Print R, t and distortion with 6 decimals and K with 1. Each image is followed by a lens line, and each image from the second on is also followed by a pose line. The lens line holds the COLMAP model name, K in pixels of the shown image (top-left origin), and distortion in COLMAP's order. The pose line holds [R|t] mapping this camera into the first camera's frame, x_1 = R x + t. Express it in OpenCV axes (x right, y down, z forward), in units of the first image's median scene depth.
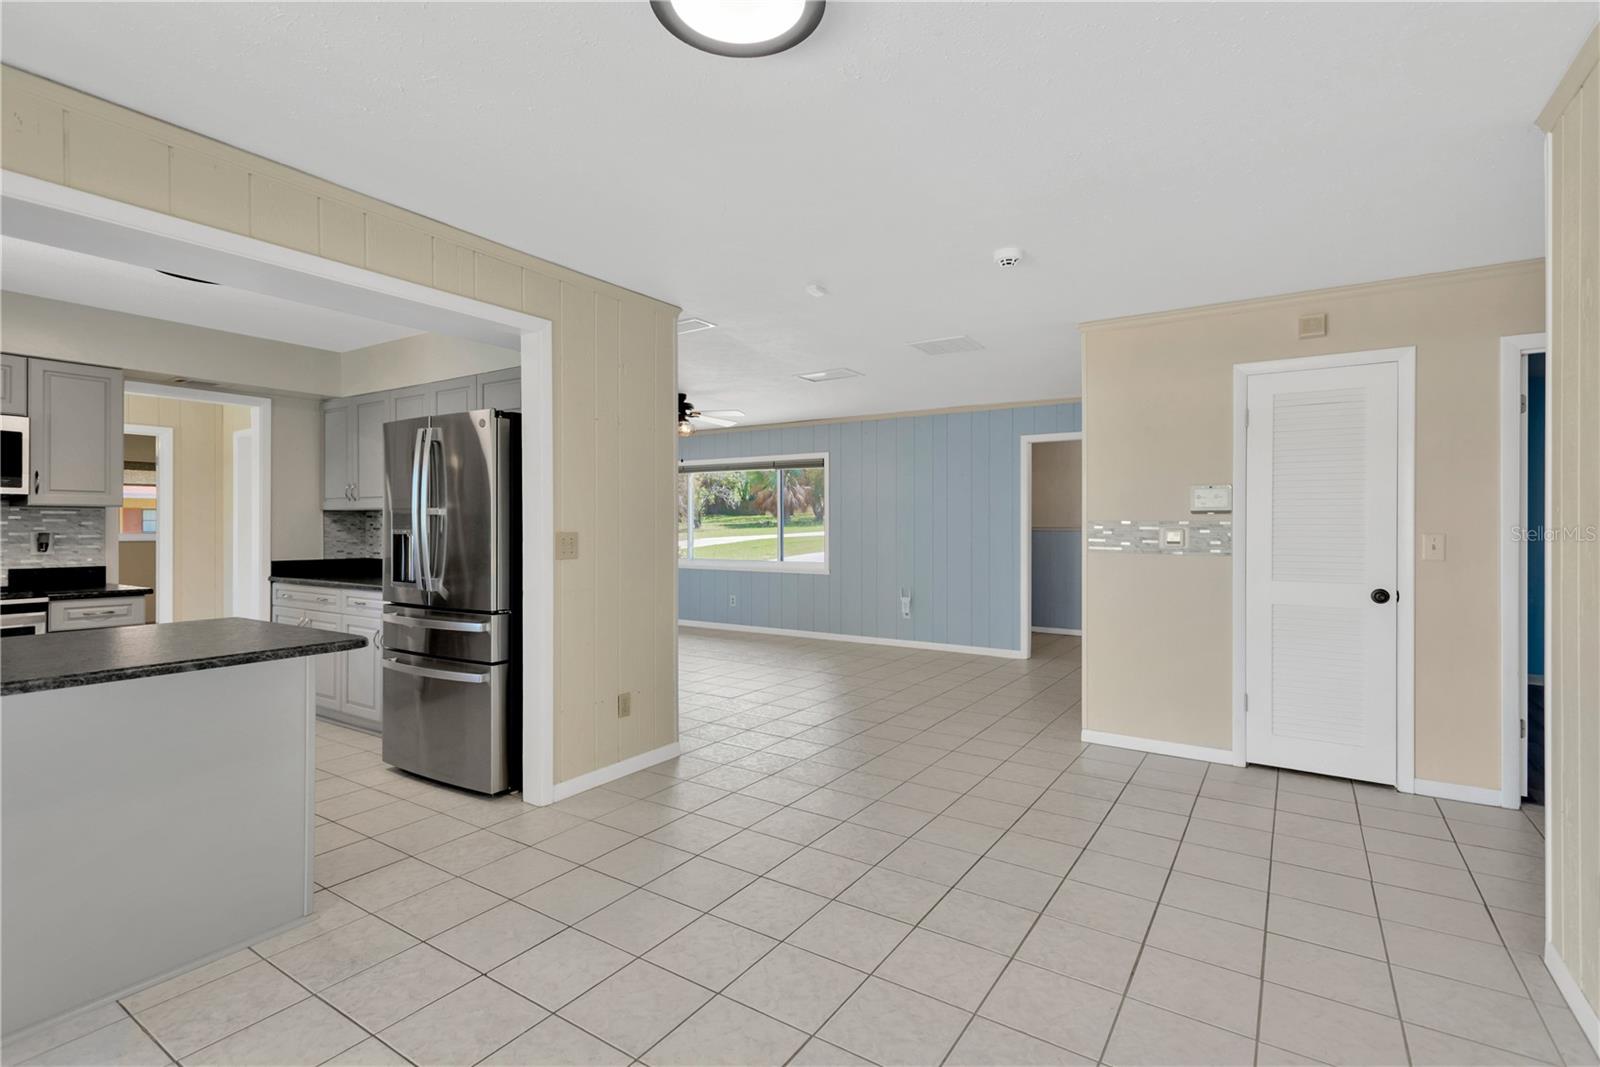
lens RADIAL K [[750.5, 0, 798.3], [0, 750.5, 534.8], [0, 0, 1]] dist [0.000715, 0.000666]
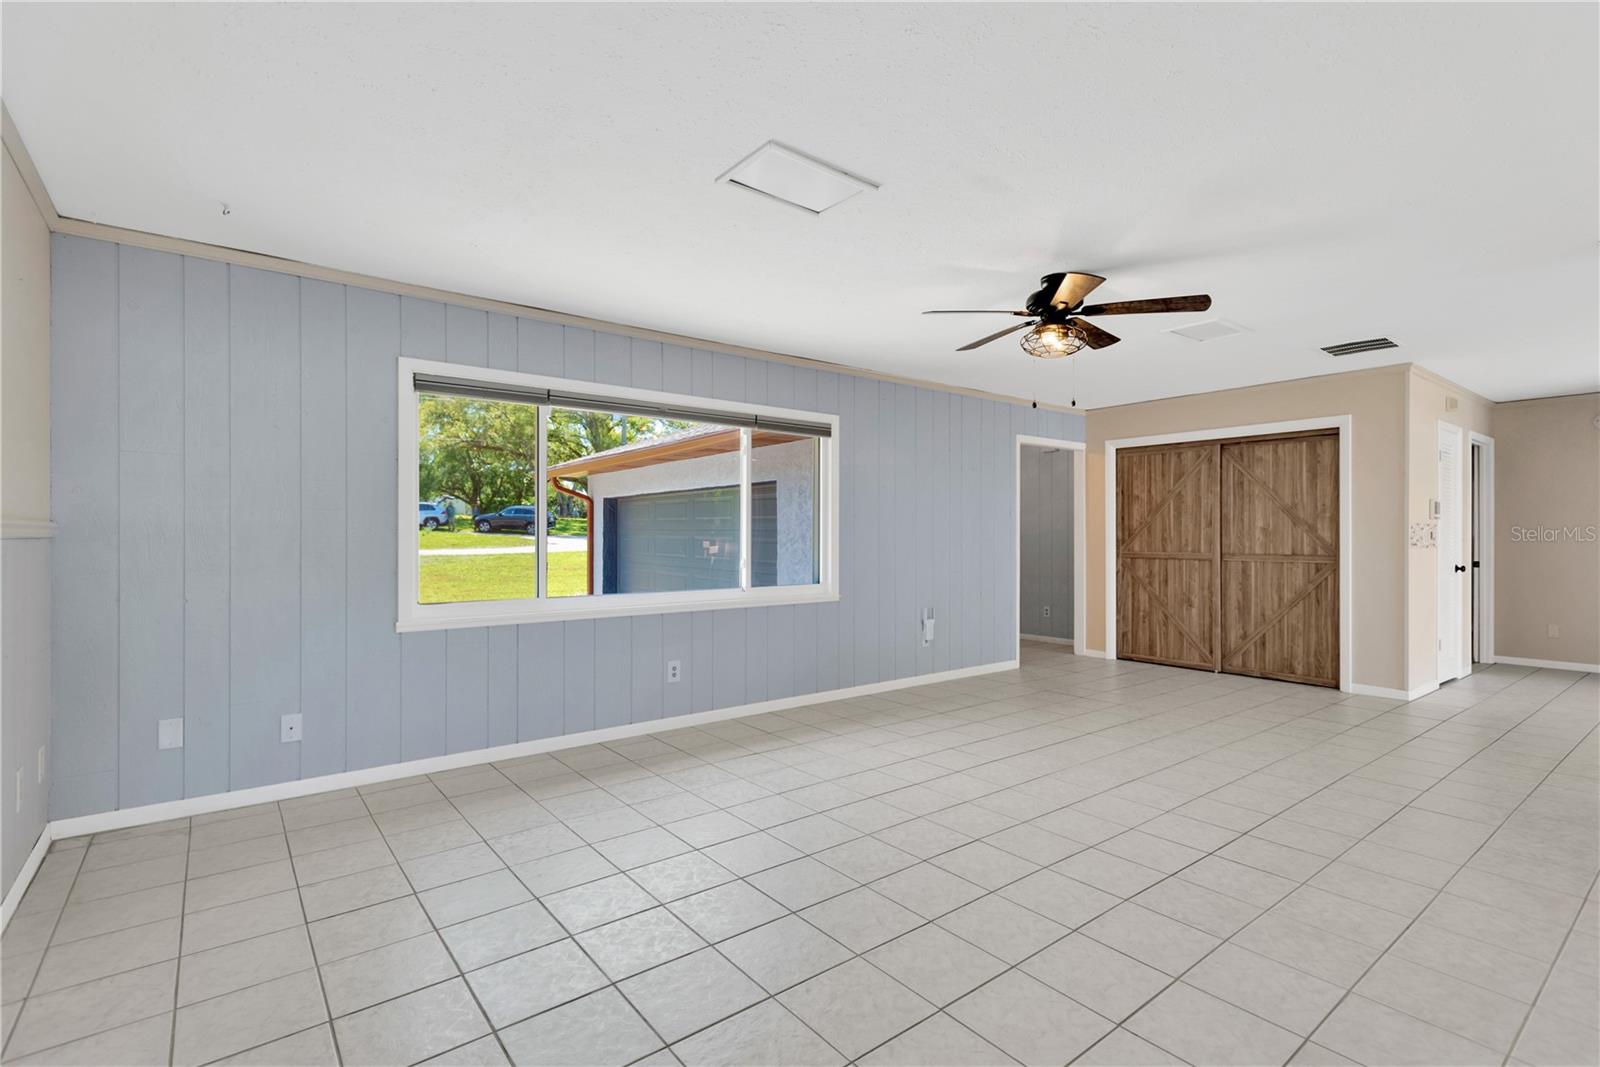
lens RADIAL K [[750.5, 0, 798.3], [0, 750.5, 534.8], [0, 0, 1]] dist [0.000715, 0.000666]
pose [[0.320612, -0.002878, 0.947206, -0.644656], [0.006379, 0.999979, 0.000879, -0.006910], [-0.947189, 0.005761, 0.320623, 0.889632]]
